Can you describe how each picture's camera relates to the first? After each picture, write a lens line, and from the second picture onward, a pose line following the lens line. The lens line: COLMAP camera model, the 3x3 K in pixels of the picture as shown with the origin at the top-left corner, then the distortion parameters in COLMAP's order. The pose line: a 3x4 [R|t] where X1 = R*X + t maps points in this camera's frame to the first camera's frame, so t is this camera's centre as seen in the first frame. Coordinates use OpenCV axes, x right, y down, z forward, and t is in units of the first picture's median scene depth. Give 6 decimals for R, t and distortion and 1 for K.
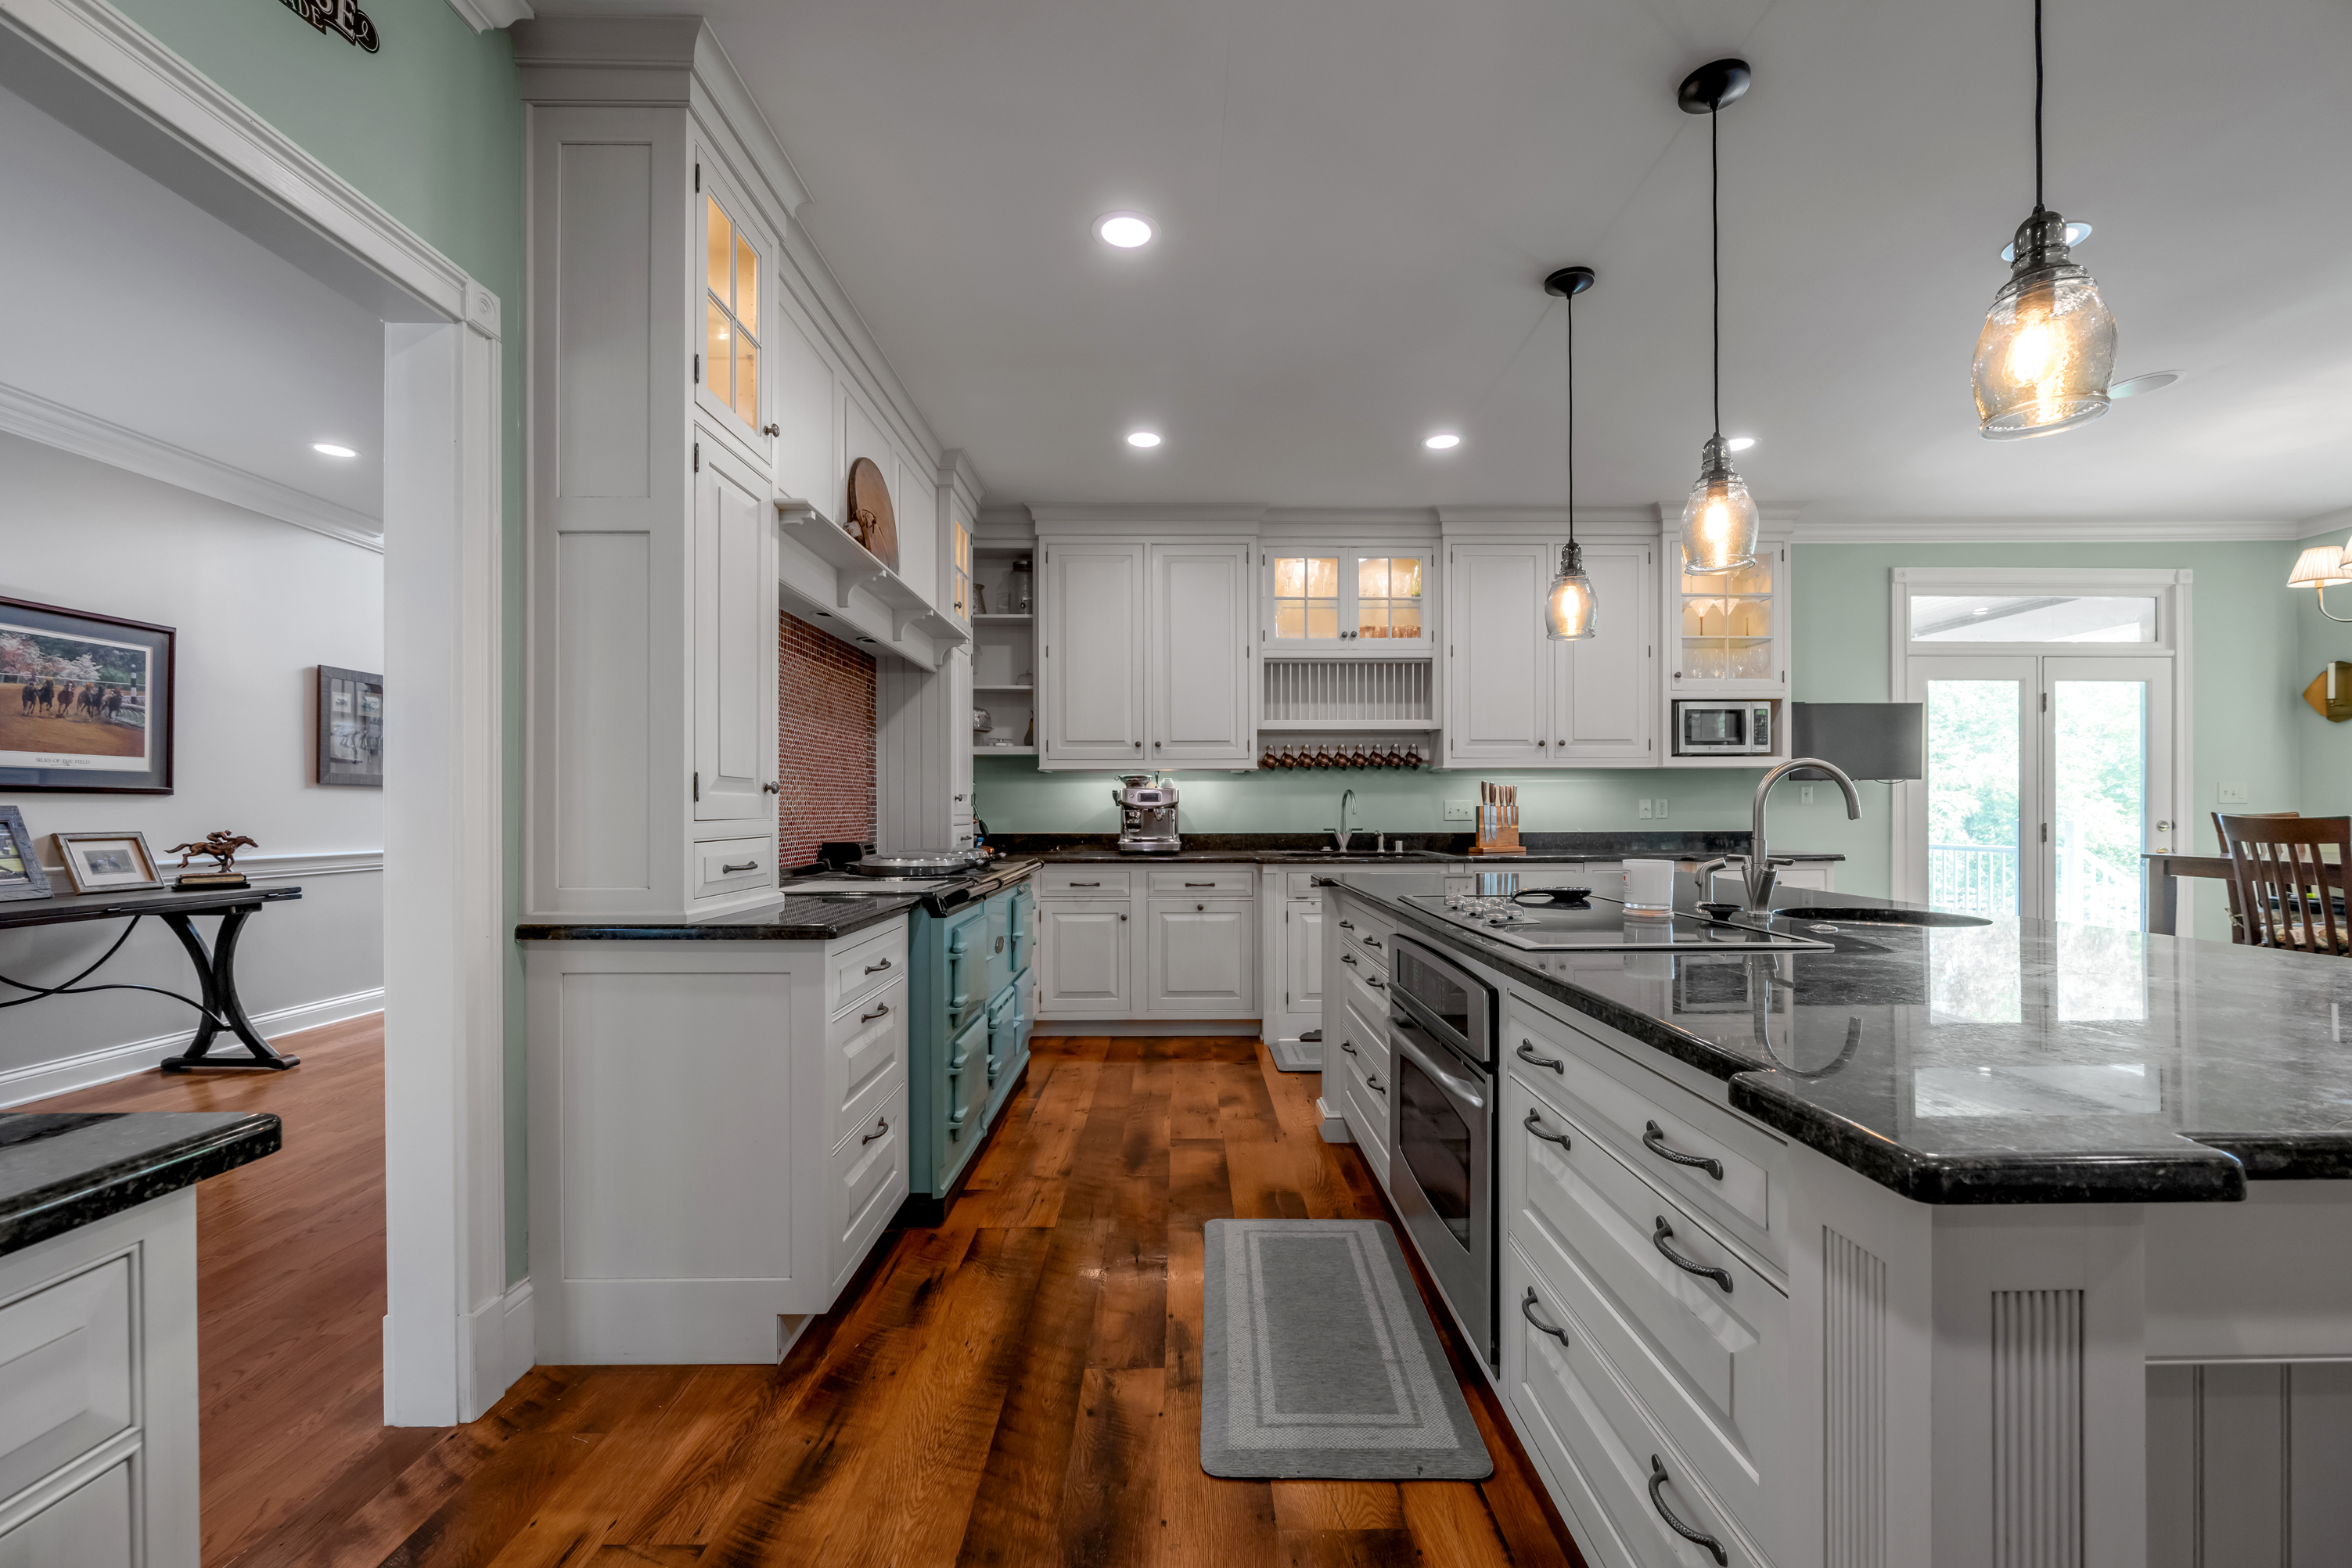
lens RADIAL K [[945.2, 0, 1188.9], [0, 945.2, 809.1], [0, 0, 1]] dist [-0.004618, -0.000648]
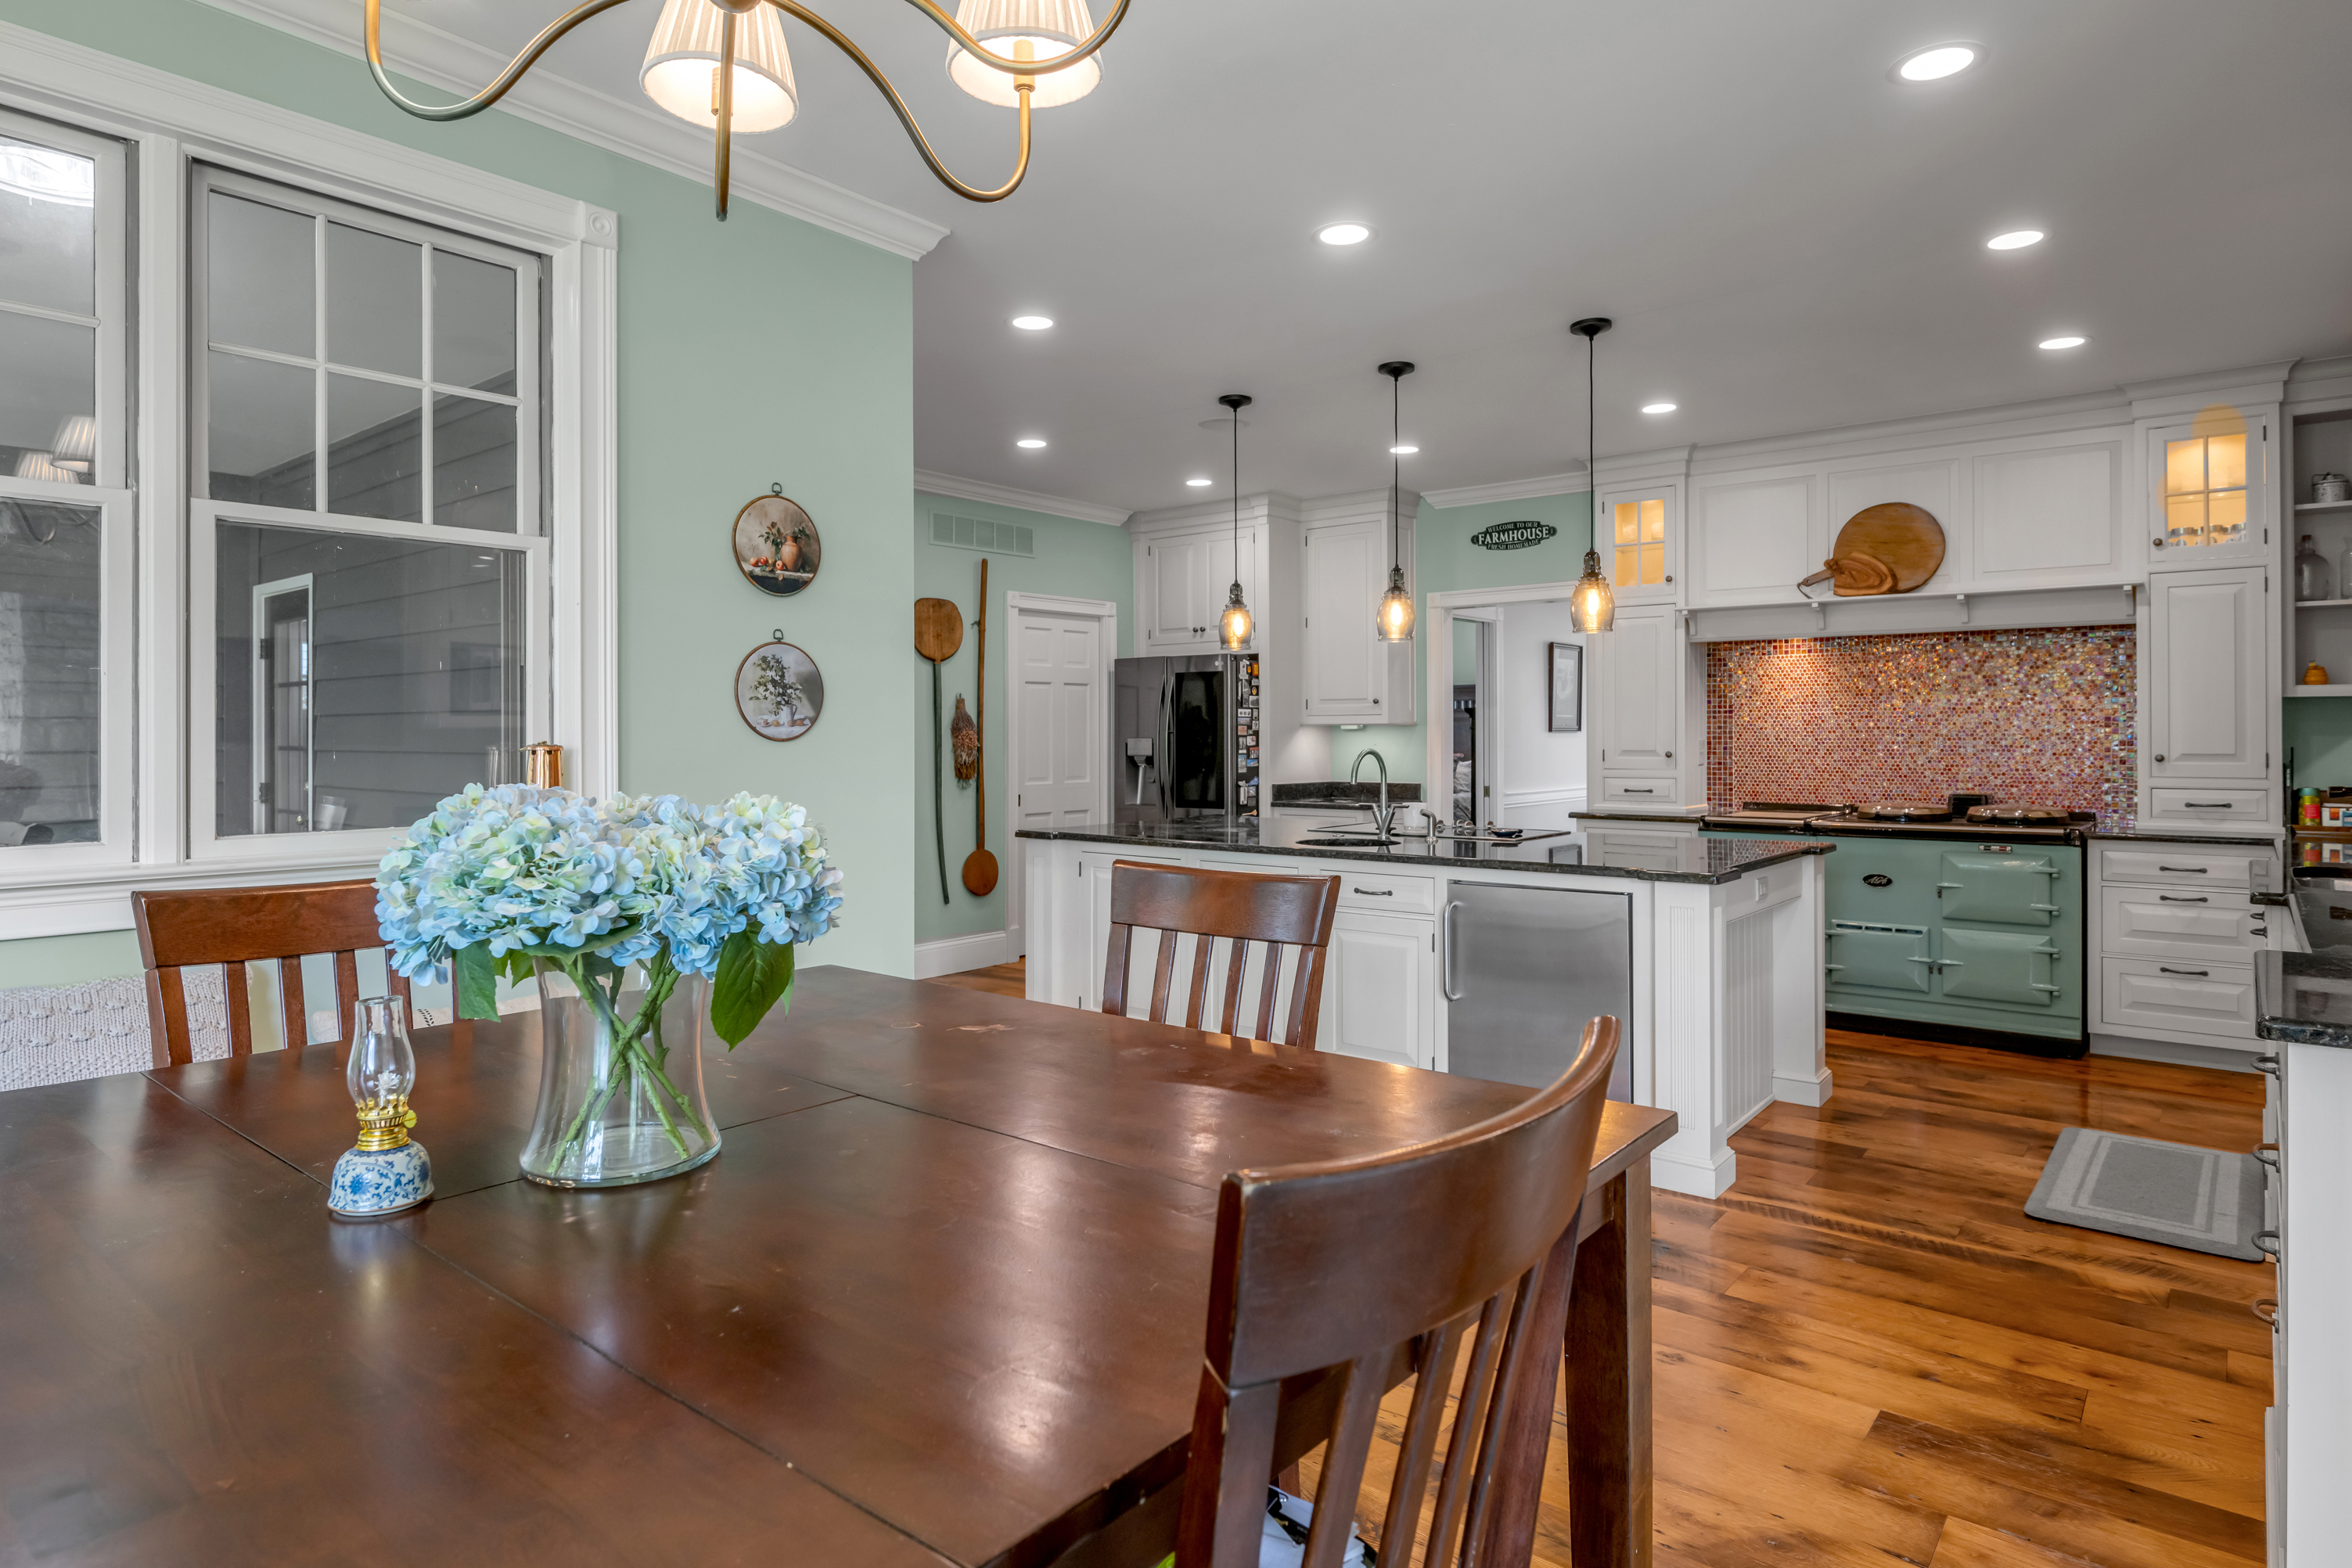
lens RADIAL K [[1294.7, 0, 1175.9], [0, 1294.7, 732.6], [0, 0, 1]] dist [-0.016326, 0.003845]
pose [[-0.647473, 0.002762, -0.762084, 1.126326], [0.005555, 0.999984, -0.001095, -0.034505], [0.762068, -0.004942, -0.647478, 0.945753]]
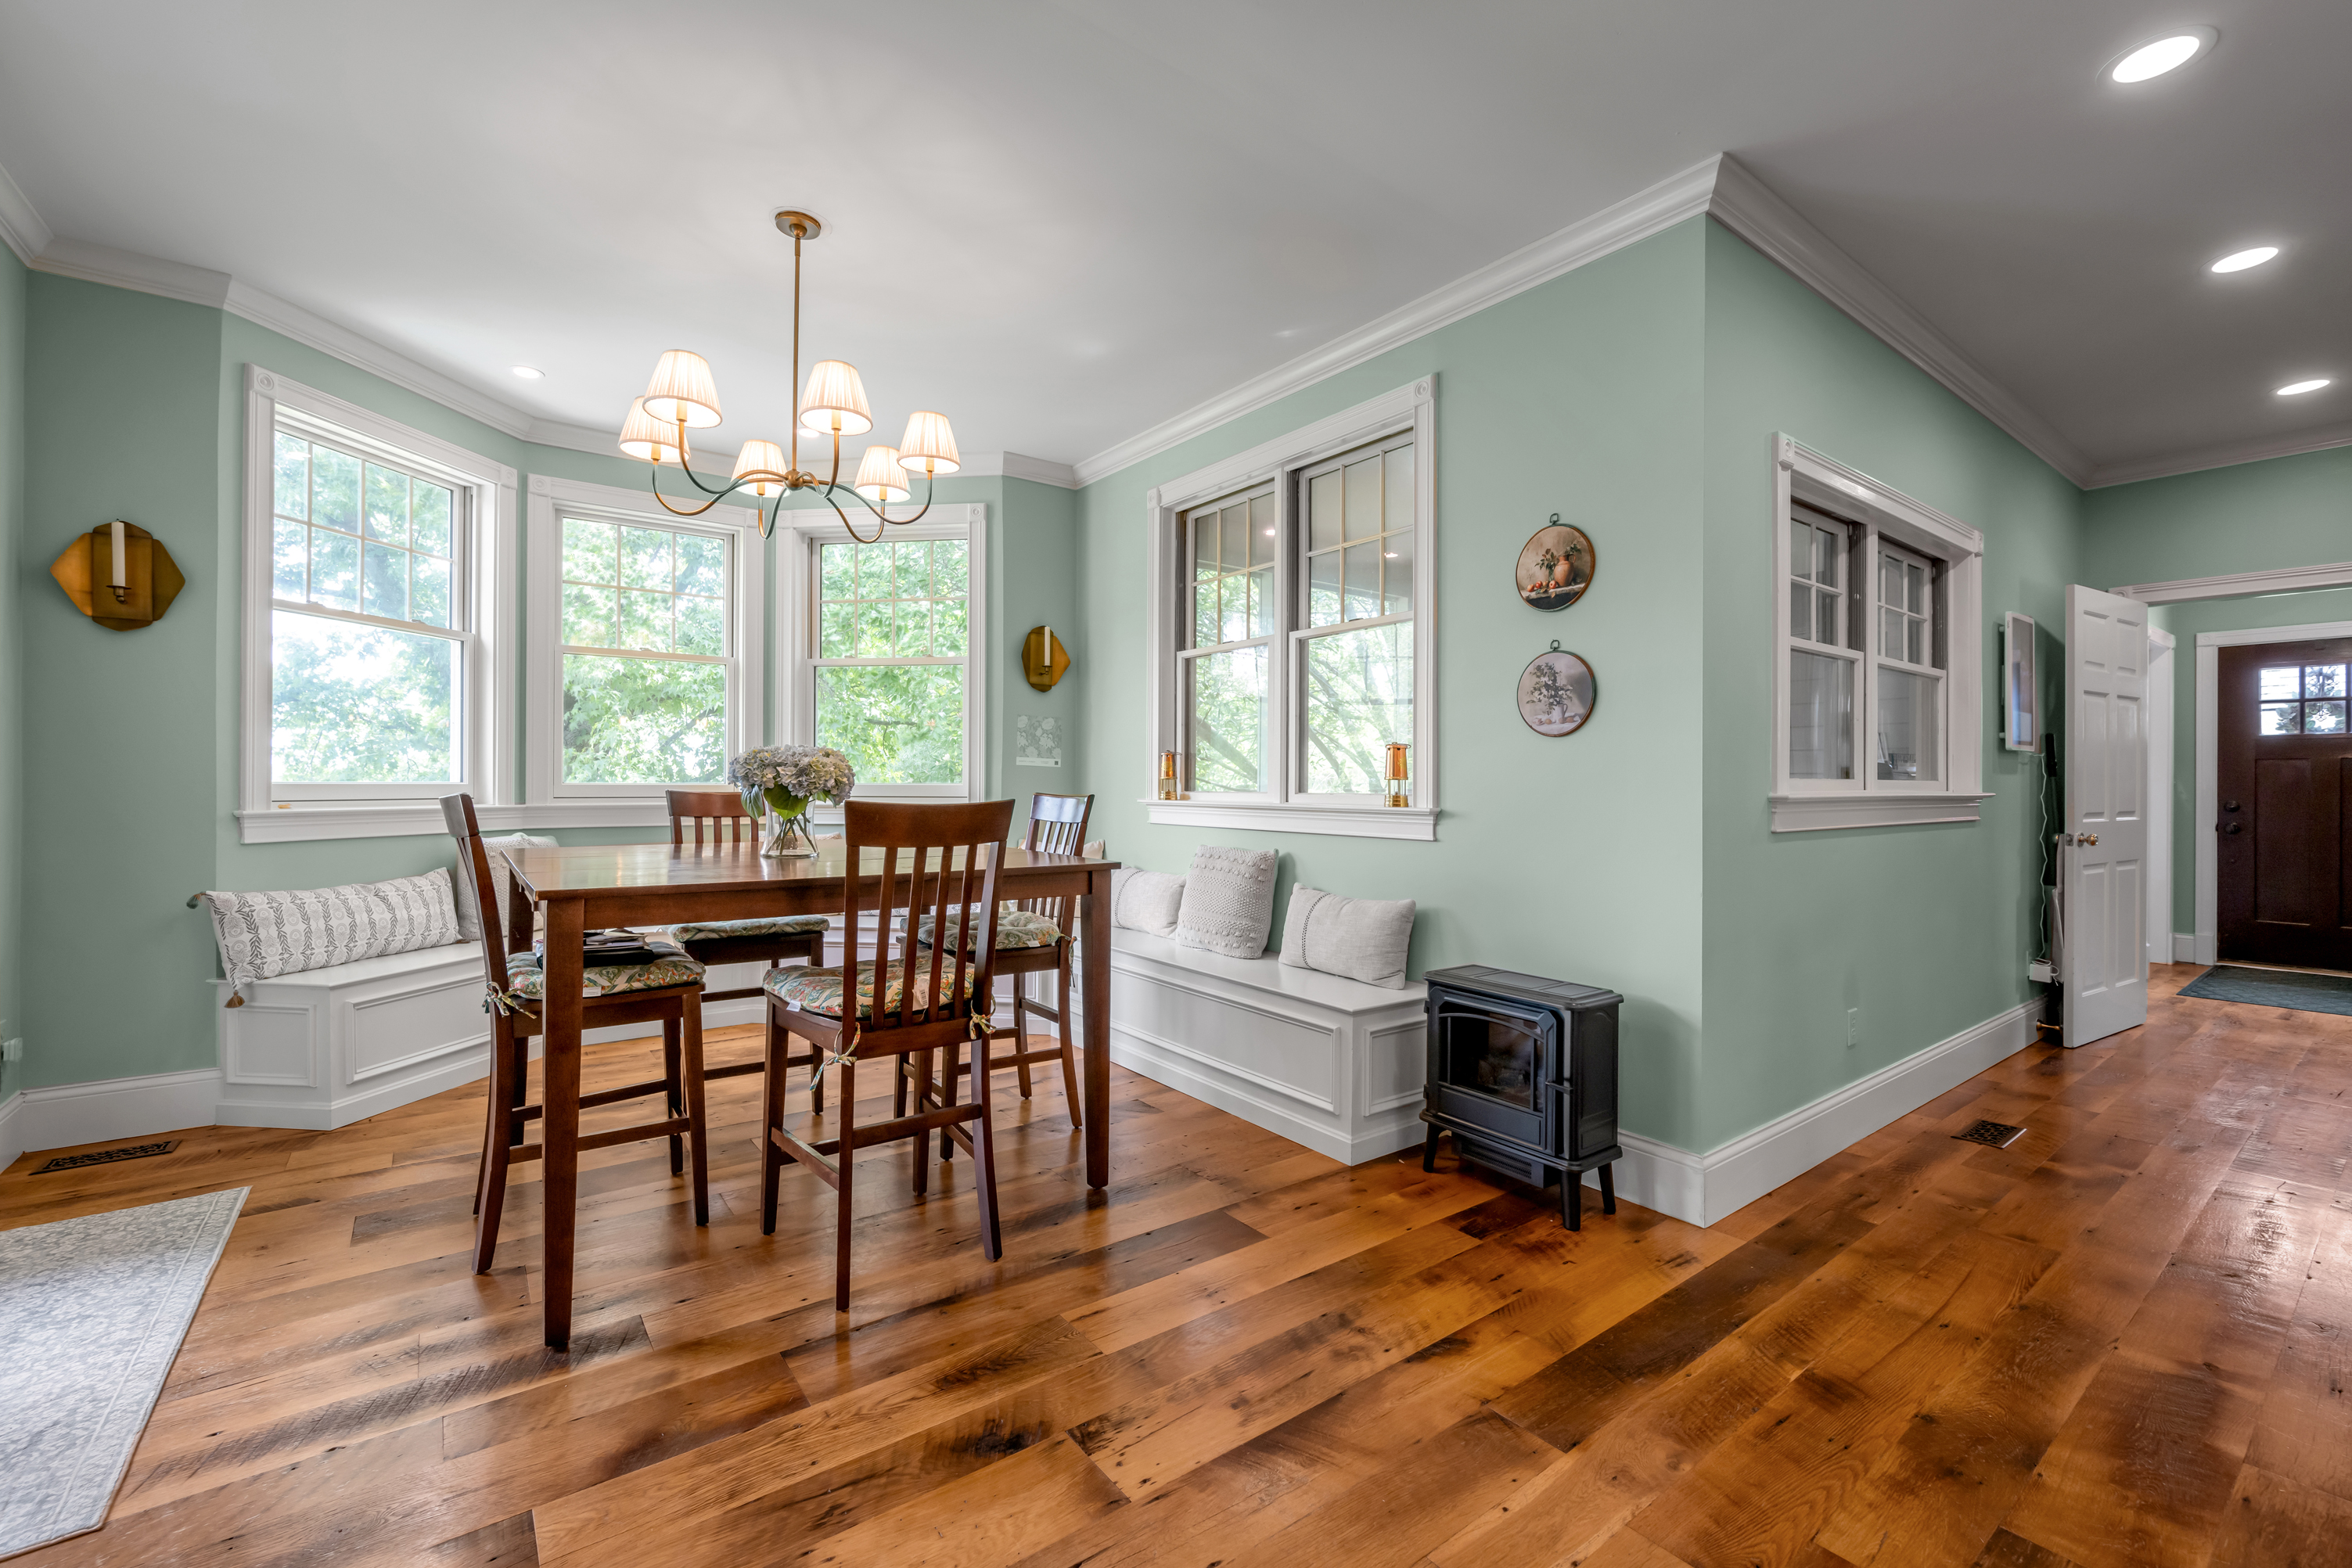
lens RADIAL K [[980.4, 0, 1185.2], [0, 980.4, 782.9], [0, 0, 1]] dist [-0.003821, -0.000126]
pose [[-0.591716, 0.001992, 0.806144, 0.401238], [-0.002703, 0.999986, -0.004455, -0.000723], [-0.806142, -0.004815, -0.591702, 0.880299]]
